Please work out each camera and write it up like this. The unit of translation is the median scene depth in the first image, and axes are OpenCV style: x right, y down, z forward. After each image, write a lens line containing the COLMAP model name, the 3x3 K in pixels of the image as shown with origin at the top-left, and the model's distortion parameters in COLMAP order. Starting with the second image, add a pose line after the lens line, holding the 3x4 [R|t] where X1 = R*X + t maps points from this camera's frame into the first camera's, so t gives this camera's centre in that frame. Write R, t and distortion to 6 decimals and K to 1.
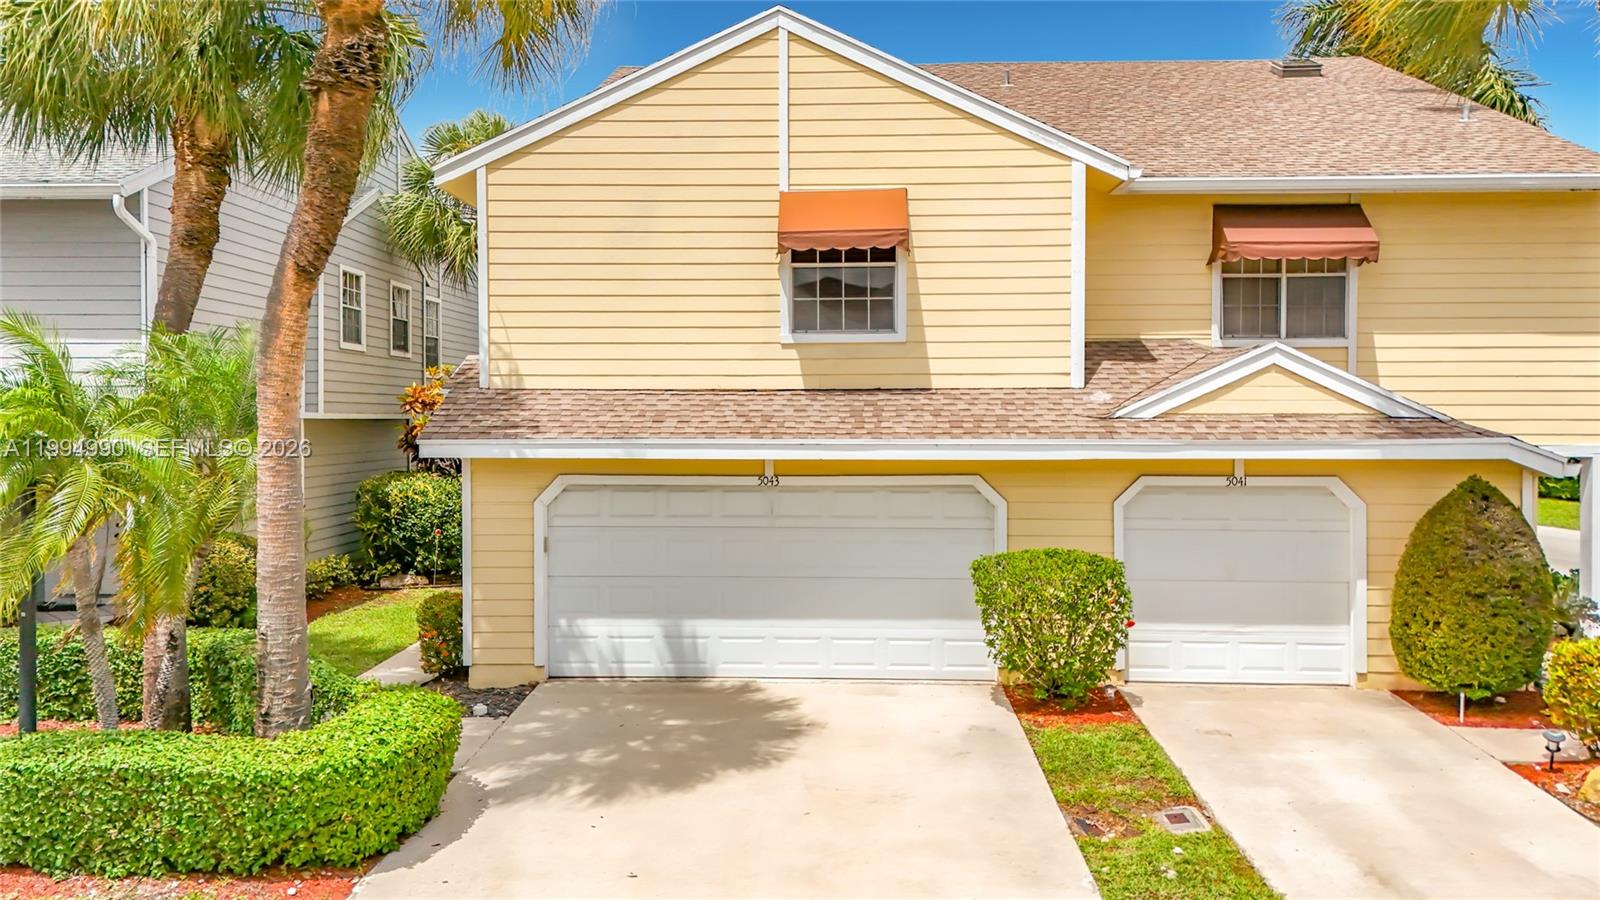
lens RADIAL K [[1226.8, 0, 791.9], [0, 1226.8, 445.5], [0, 0, 1]] dist [0.069010, -0.059169]
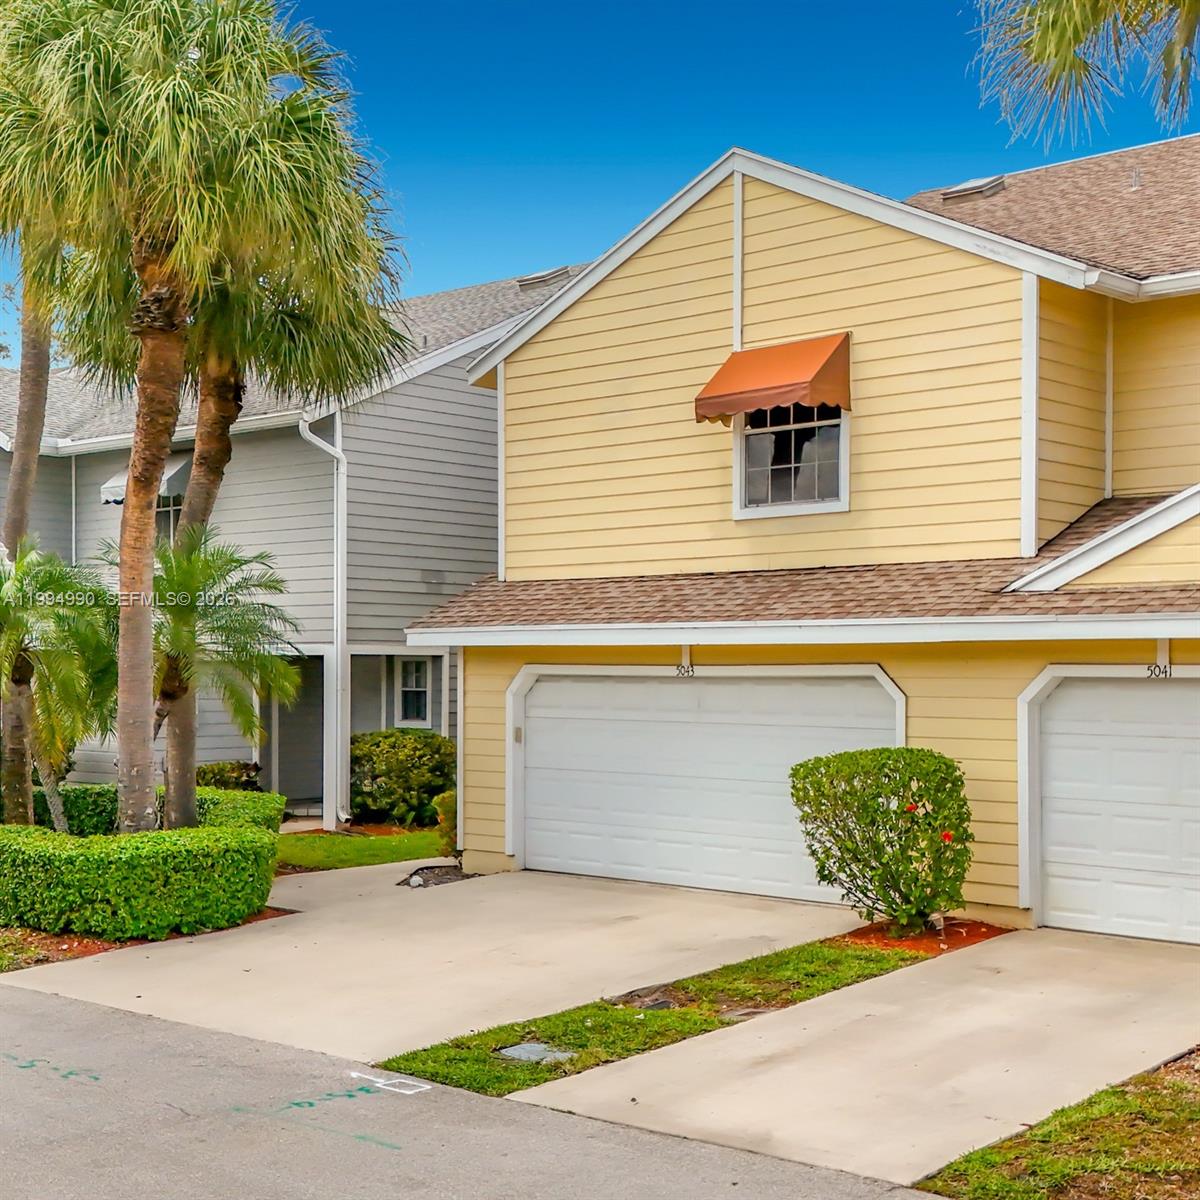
lens RADIAL K [[1783.2, 0, 598.1], [0, 1783.2, 688.1], [0, 0, 1]] dist [0.044530, 0.049463]
pose [[0.755554, 0.009281, -0.655021, 0.801421], [-0.018307, 0.999808, -0.006951, 0.052279], [0.654831, 0.017243, 0.755579, -0.051319]]
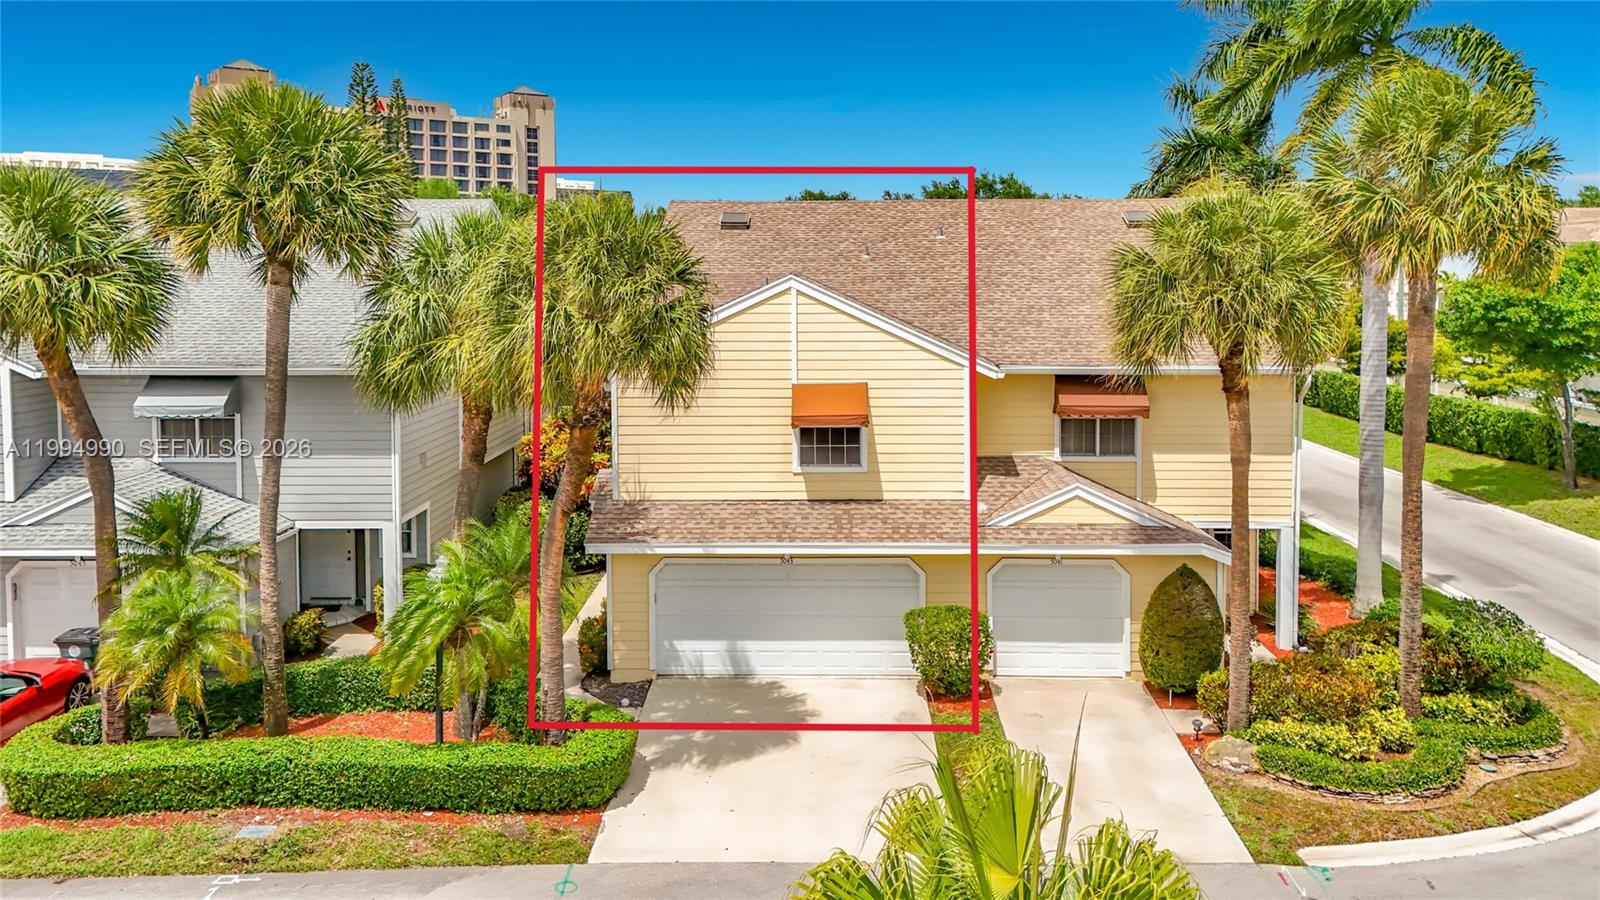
lens RADIAL K [[1238.0, 0, 804.9], [0, 1238.0, 324.5], [0, 0, 1]] dist [0.071106, -0.052699]
pose [[0.999762, -0.003287, 0.021552, -0.029672], [0.002694, 0.999618, 0.027501, -0.344791], [-0.021634, -0.027436, 0.999389, -0.711712]]
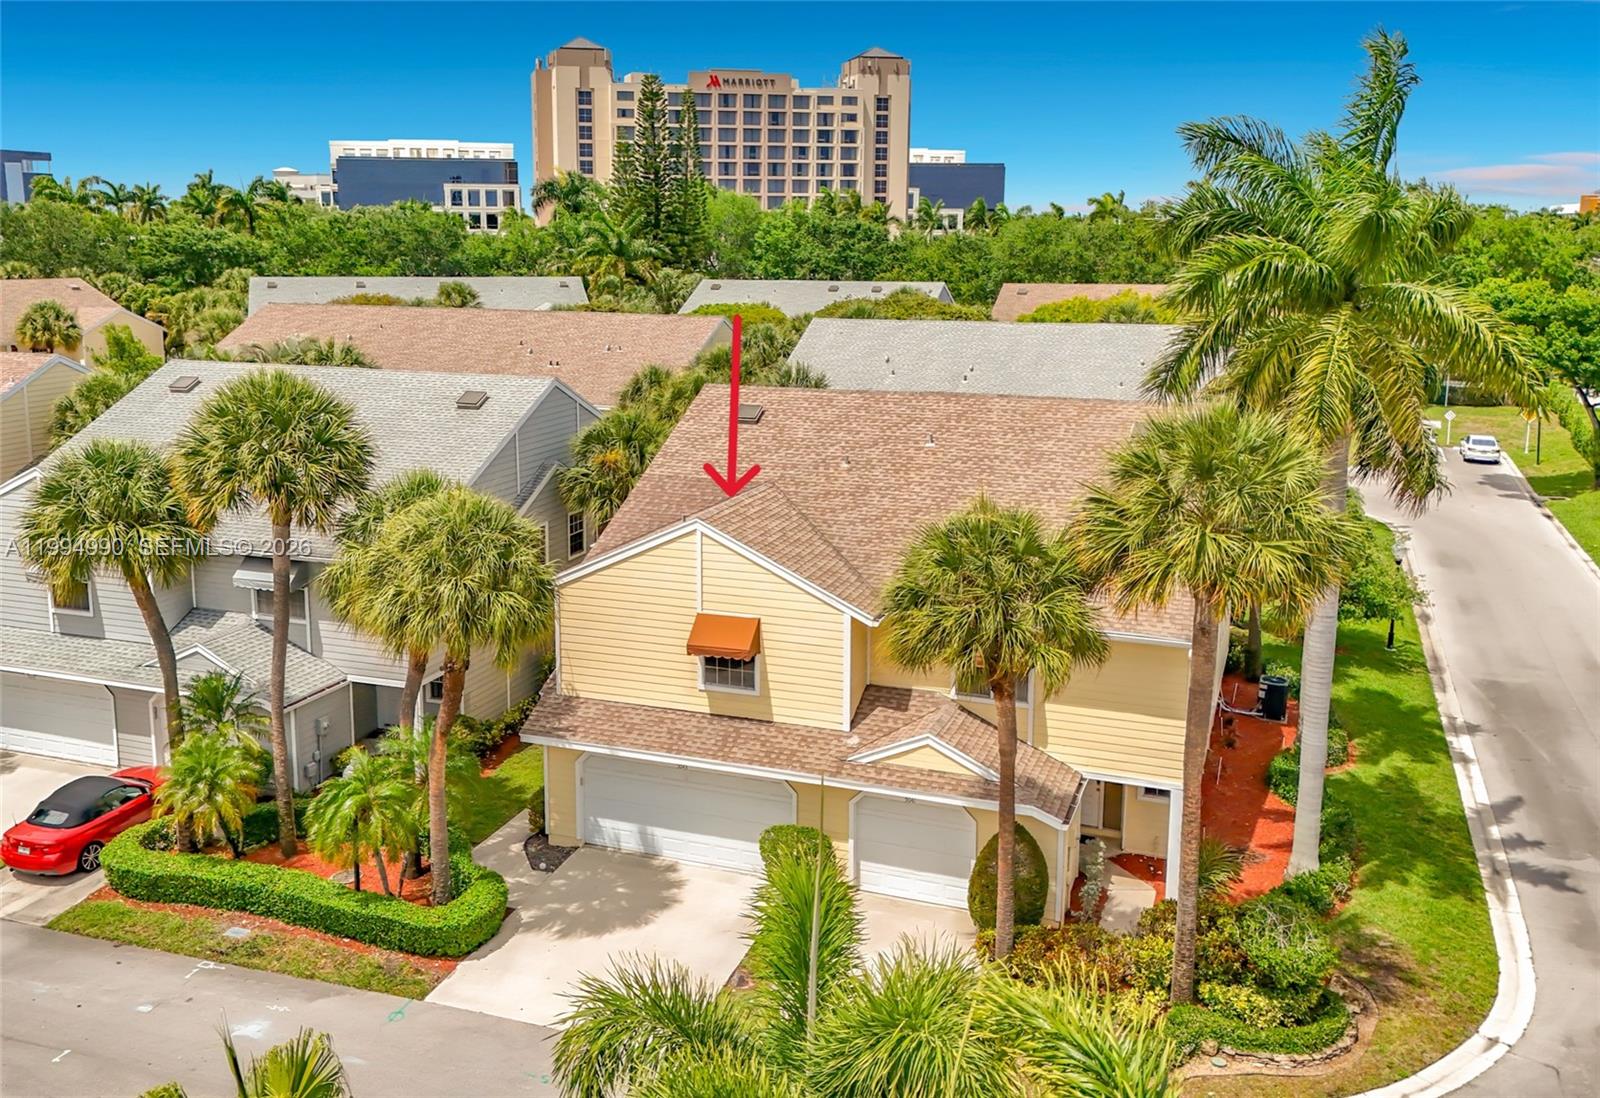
lens RADIAL K [[1472.1, 0, 705.7], [0, 1472.1, 478.5], [0, 0, 1]] dist [0.101905, -0.122479]
pose [[0.939502, 0.055746, -0.337977, 0.786544], [-0.003772, 0.988292, 0.152525, -0.784778], [0.342522, -0.142023, 0.928713, -1.117703]]
